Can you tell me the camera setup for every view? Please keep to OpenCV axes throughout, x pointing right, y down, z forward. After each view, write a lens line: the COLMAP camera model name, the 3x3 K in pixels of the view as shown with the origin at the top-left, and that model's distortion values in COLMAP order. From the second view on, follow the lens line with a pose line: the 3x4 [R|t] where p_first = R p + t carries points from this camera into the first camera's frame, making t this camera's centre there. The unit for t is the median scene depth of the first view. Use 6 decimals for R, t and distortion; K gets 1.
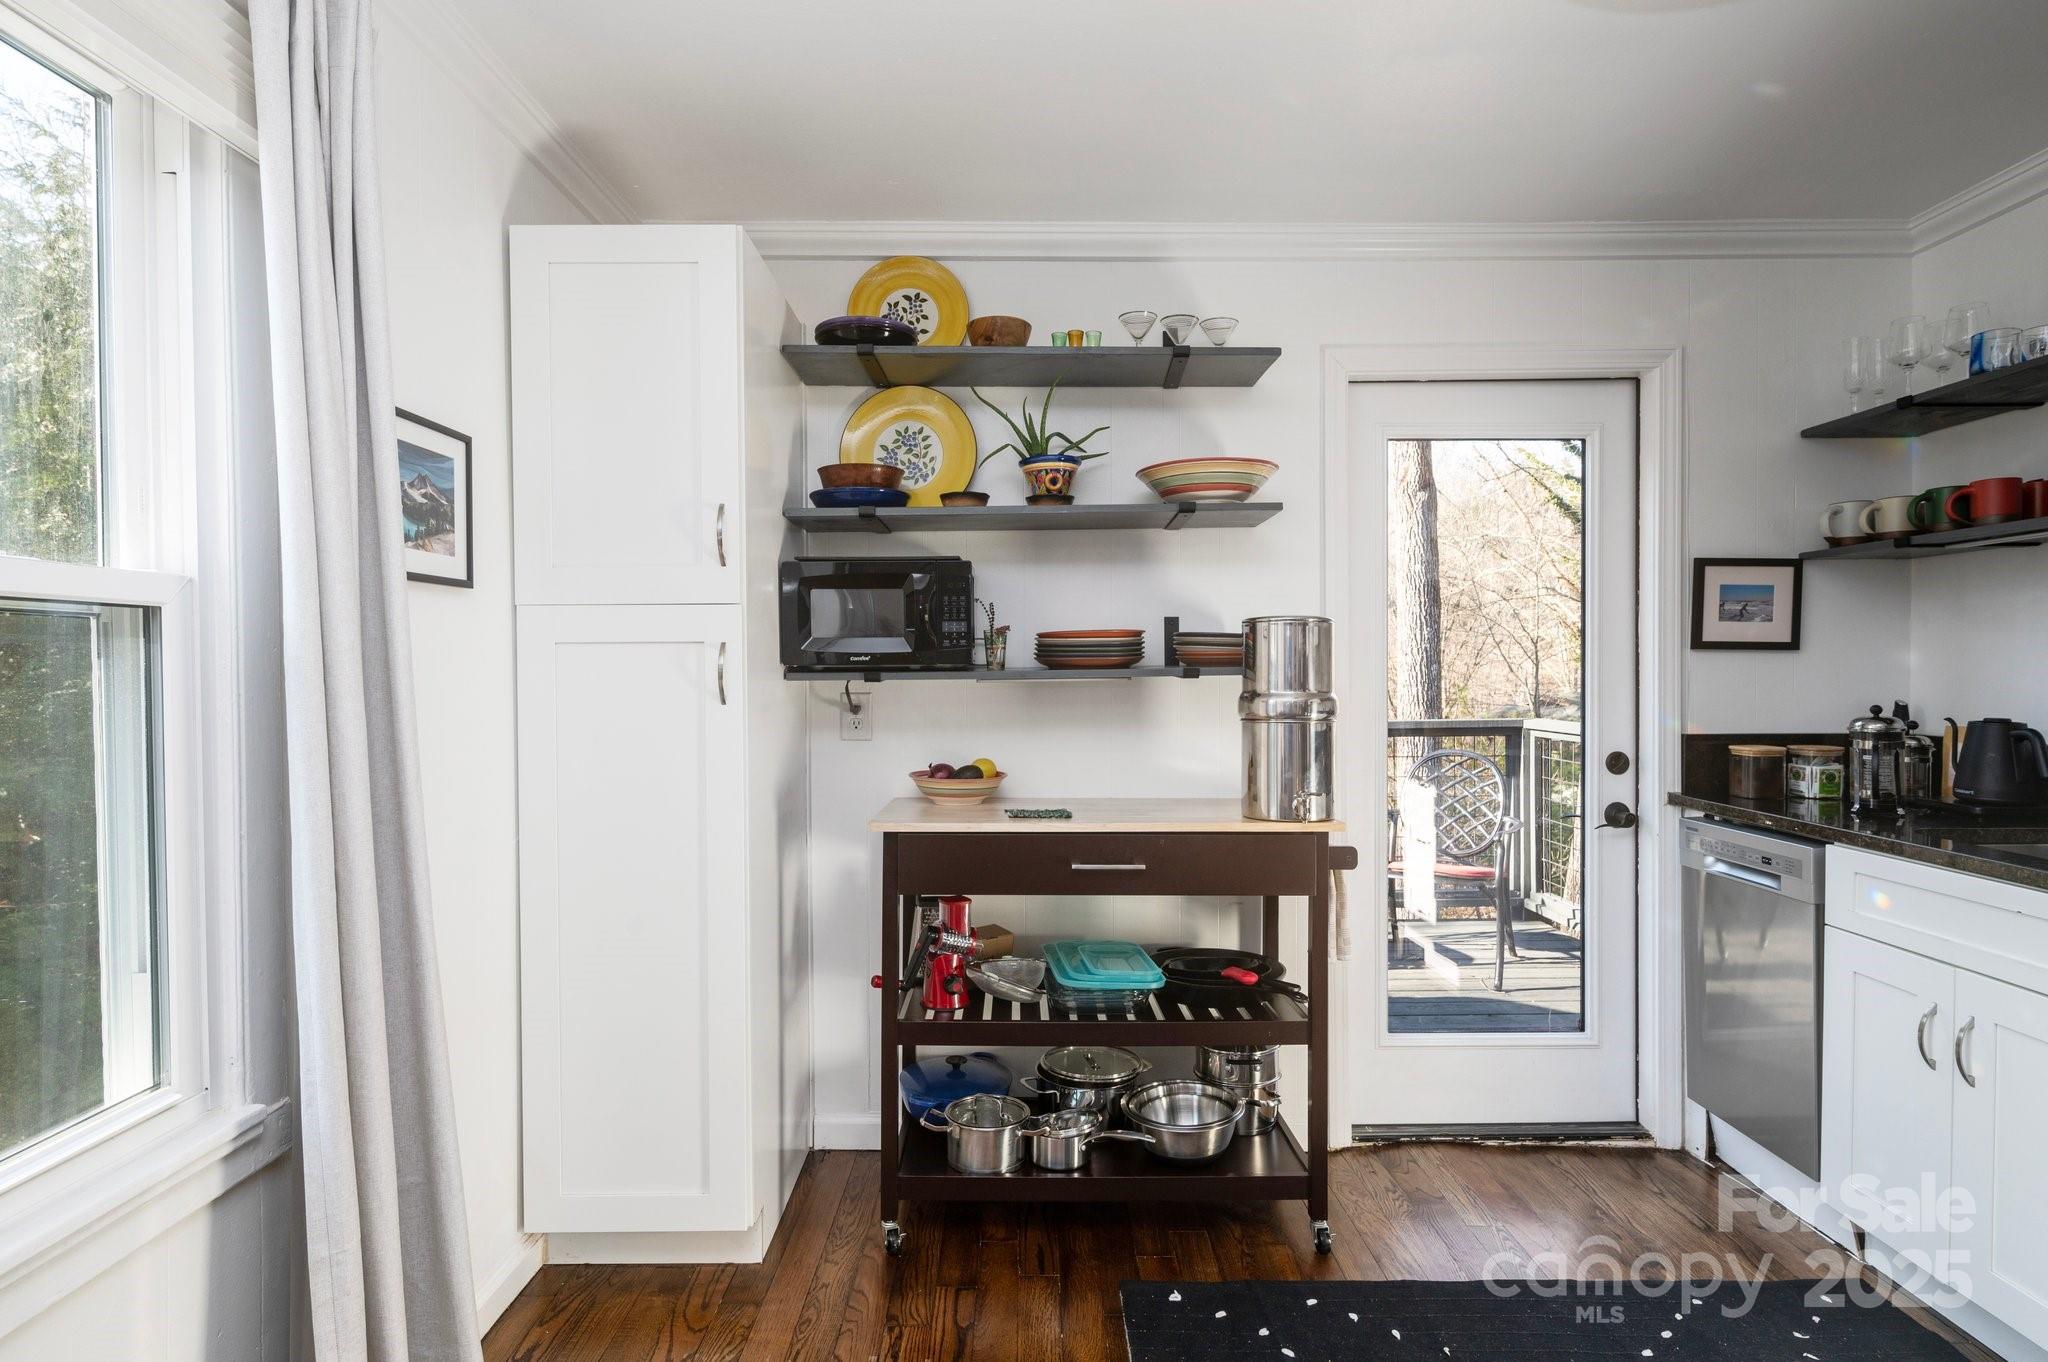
lens RADIAL K [[1129.3, 0, 1024.3], [0, 1129.3, 678.0], [0, 0, 1]] dist [-0.018055, -0.002086]
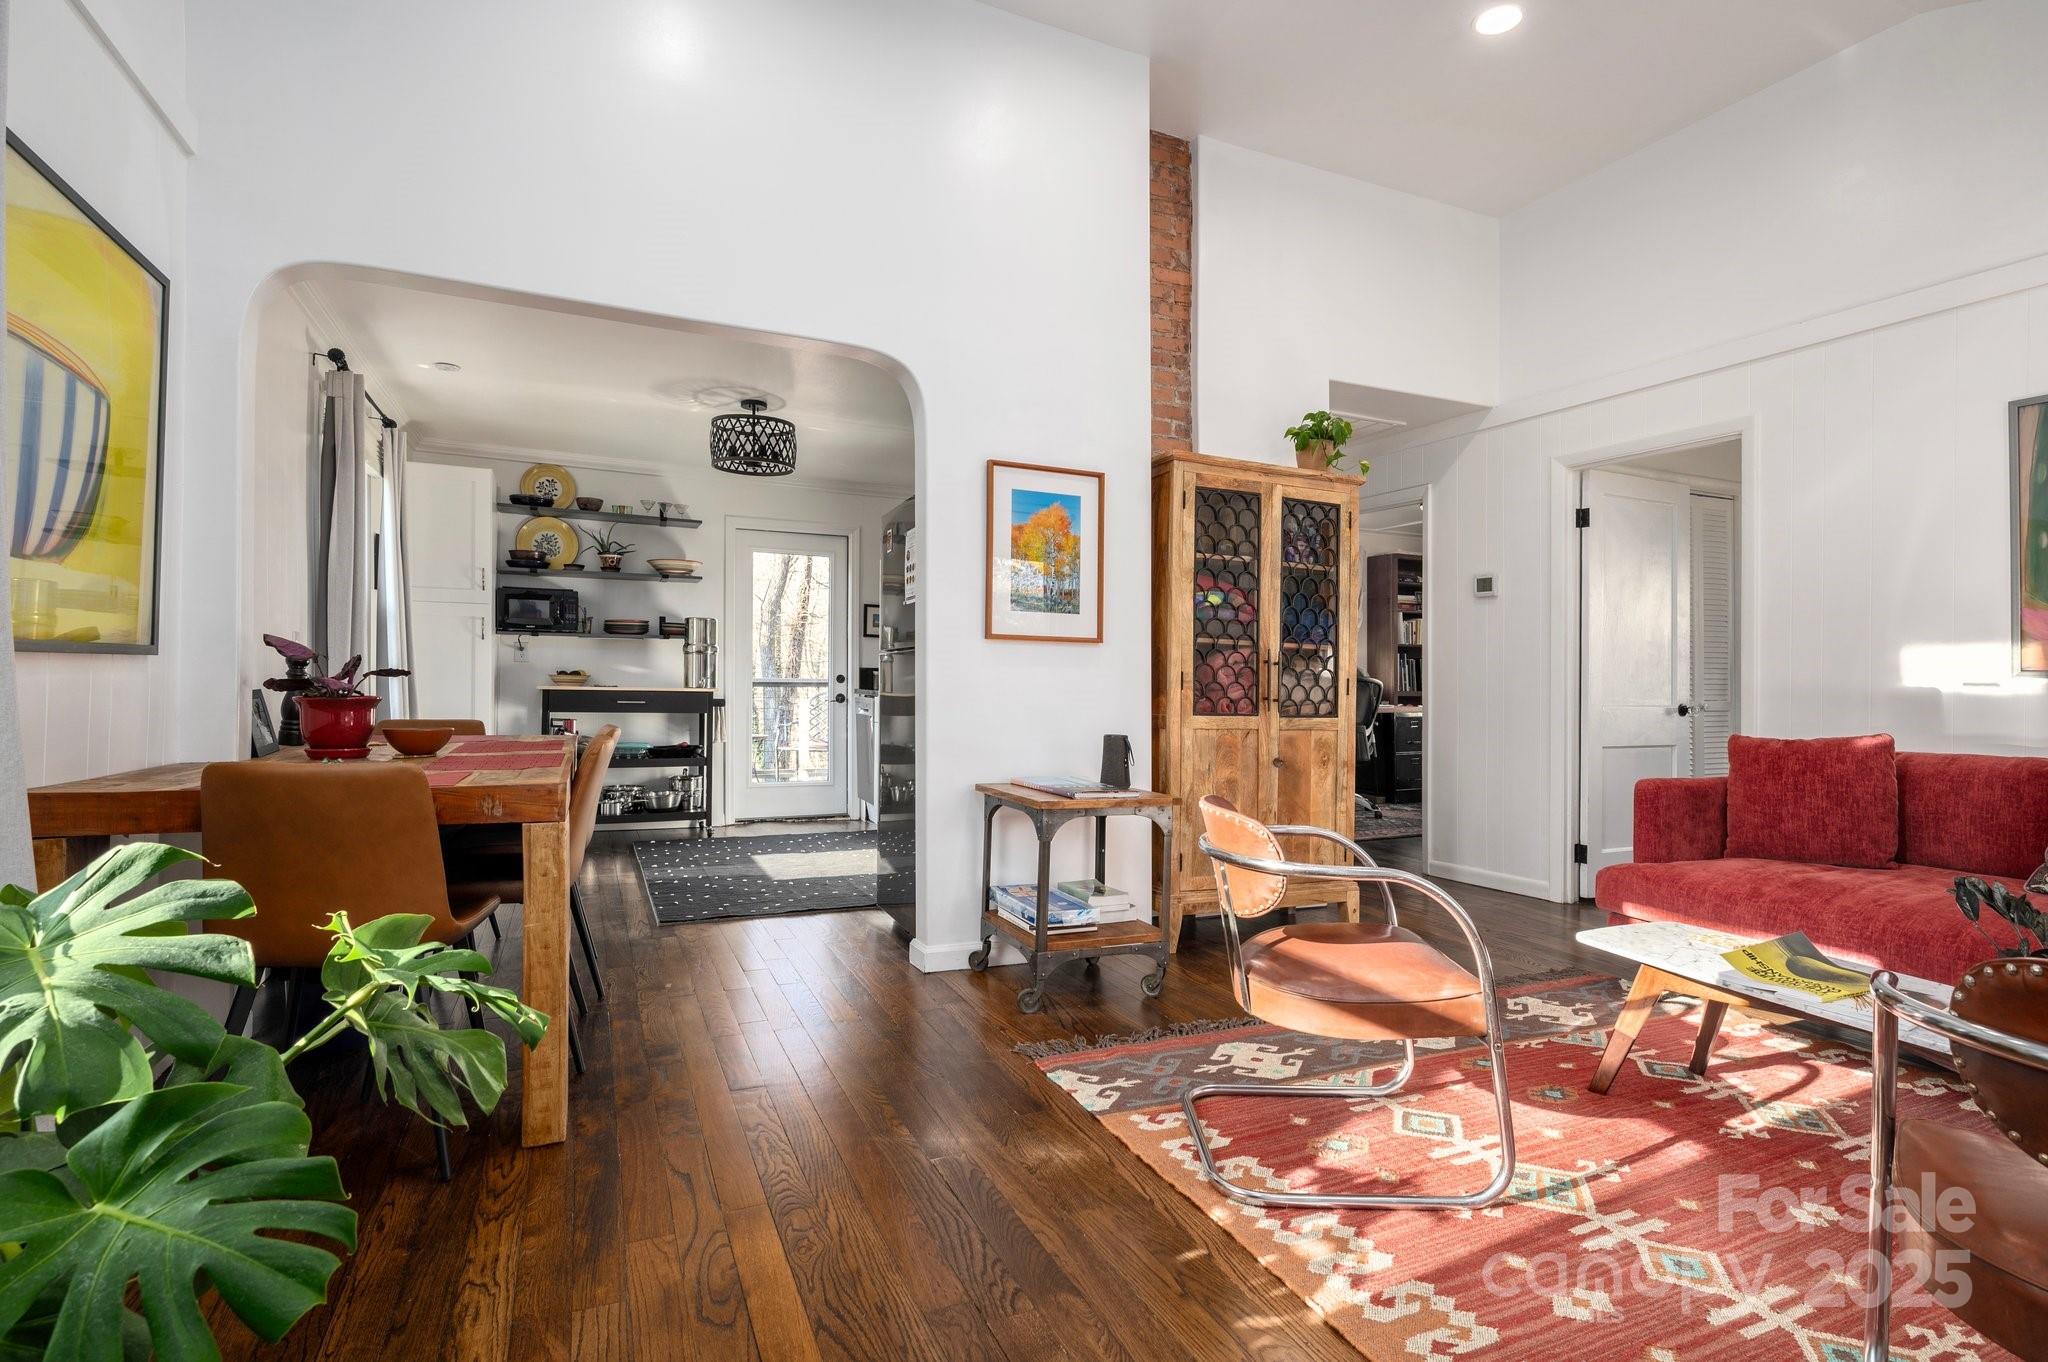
lens RADIAL K [[977.4, 0, 1045.7], [0, 977.4, 668.6], [0, 0, 1]] dist [-0.004280, -0.000369]
pose [[0.898822, 0.020789, 0.437820, -0.053127], [-0.019234, 0.999783, -0.007987, 0.067075], [-0.437891, -0.001242, 0.899027, -1.378957]]
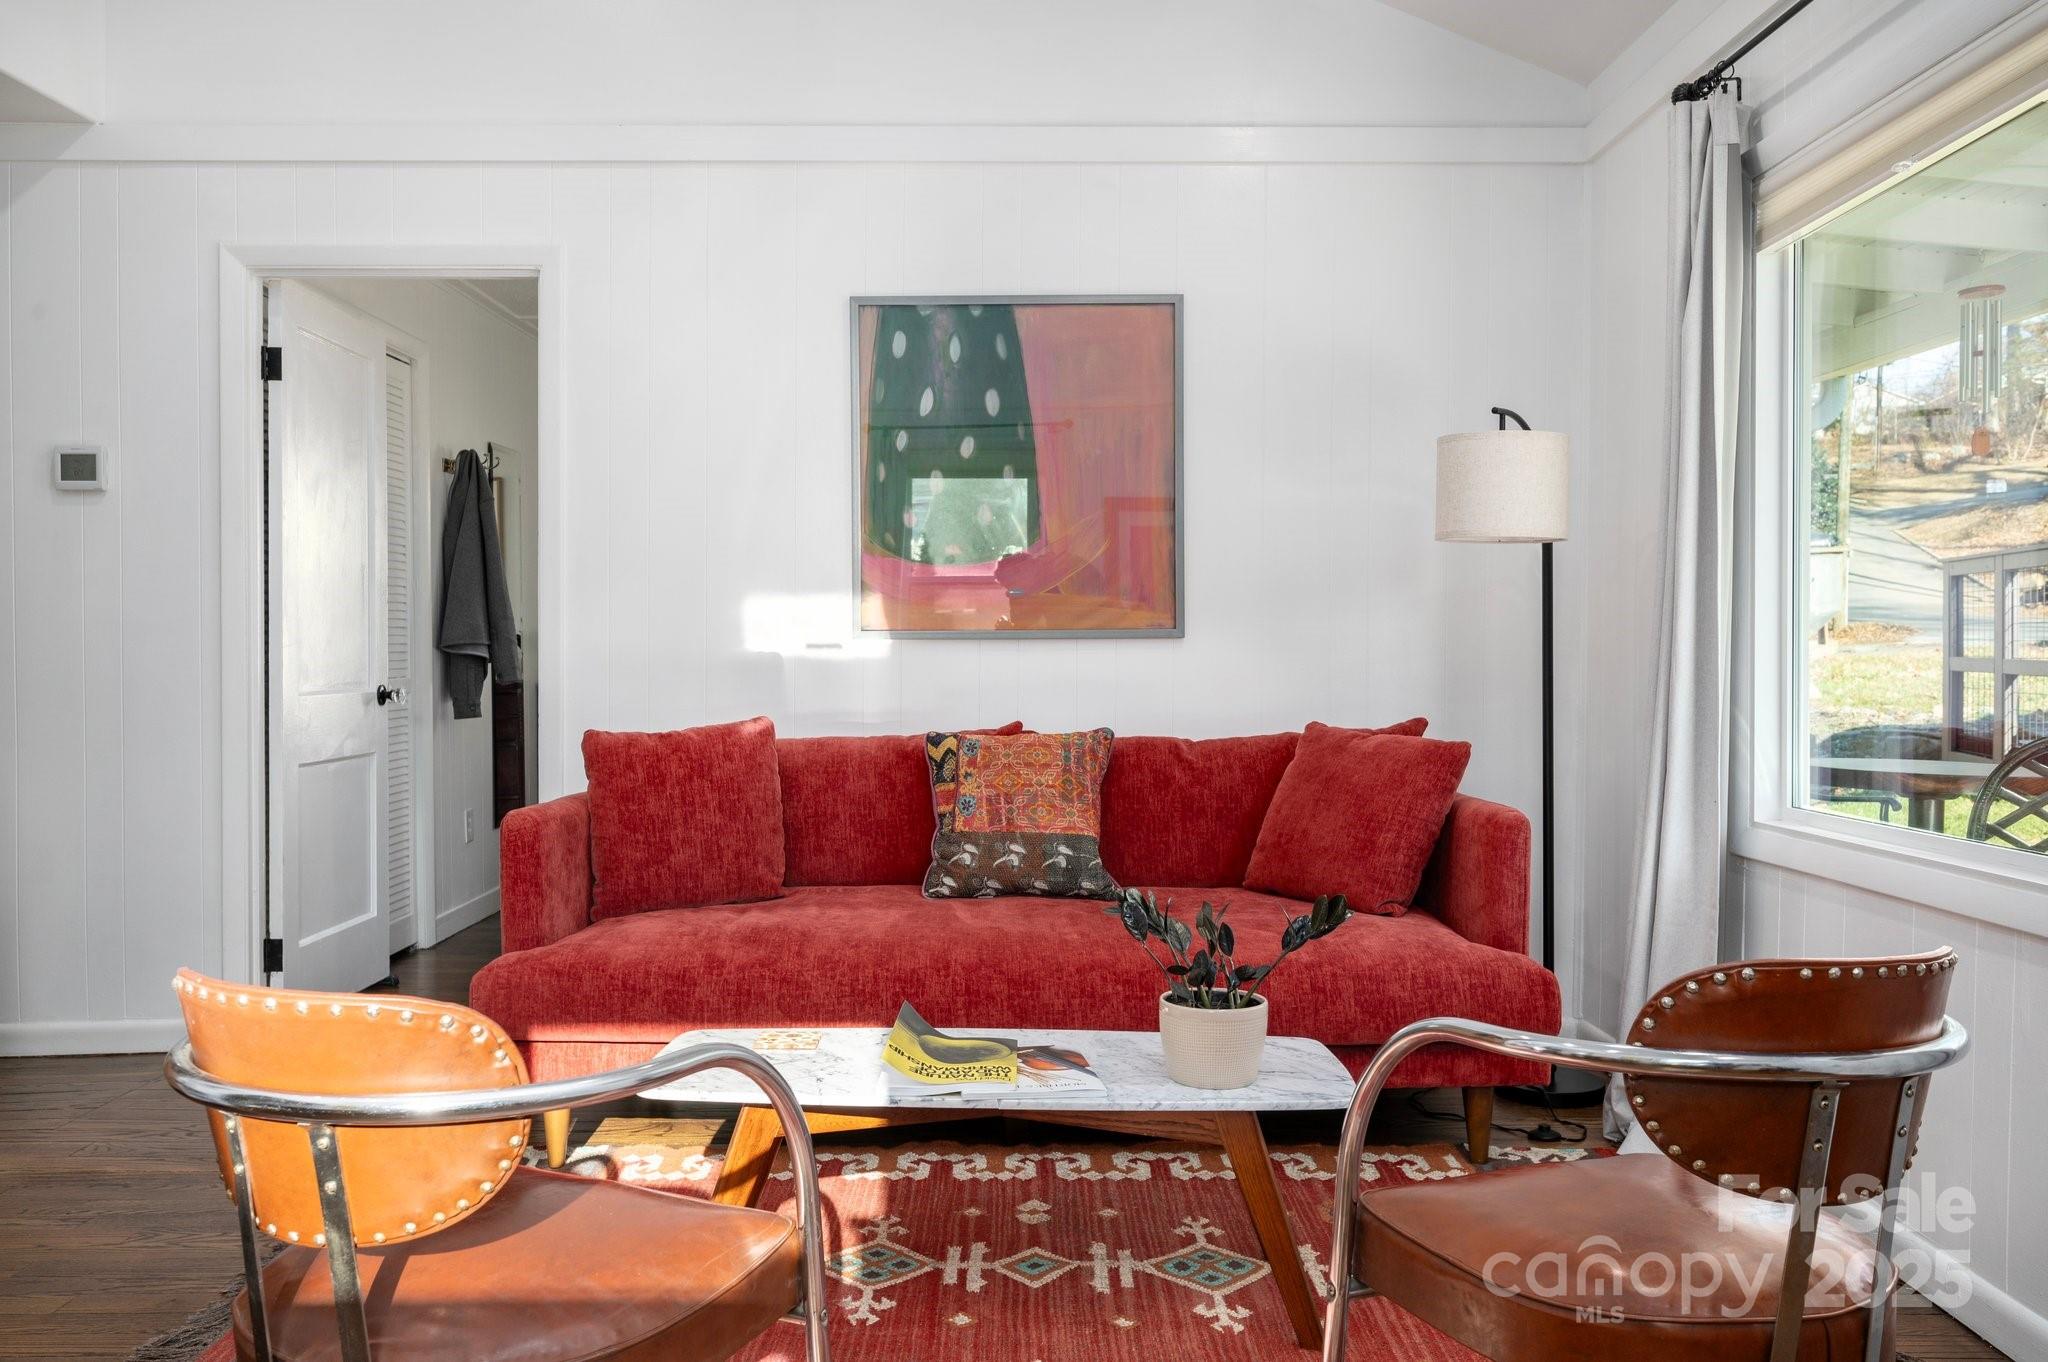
lens RADIAL K [[1647.4, 0, 1037.1], [0, 1647.4, 651.8], [0, 0, 1]] dist [-0.009555, 0.002985]
pose [[-0.016244, 0.001867, 0.999866, -0.102582], [0.002069, 0.999996, -0.001834, 0.062324], [-0.999866, 0.002039, -0.016247, -1.016764]]
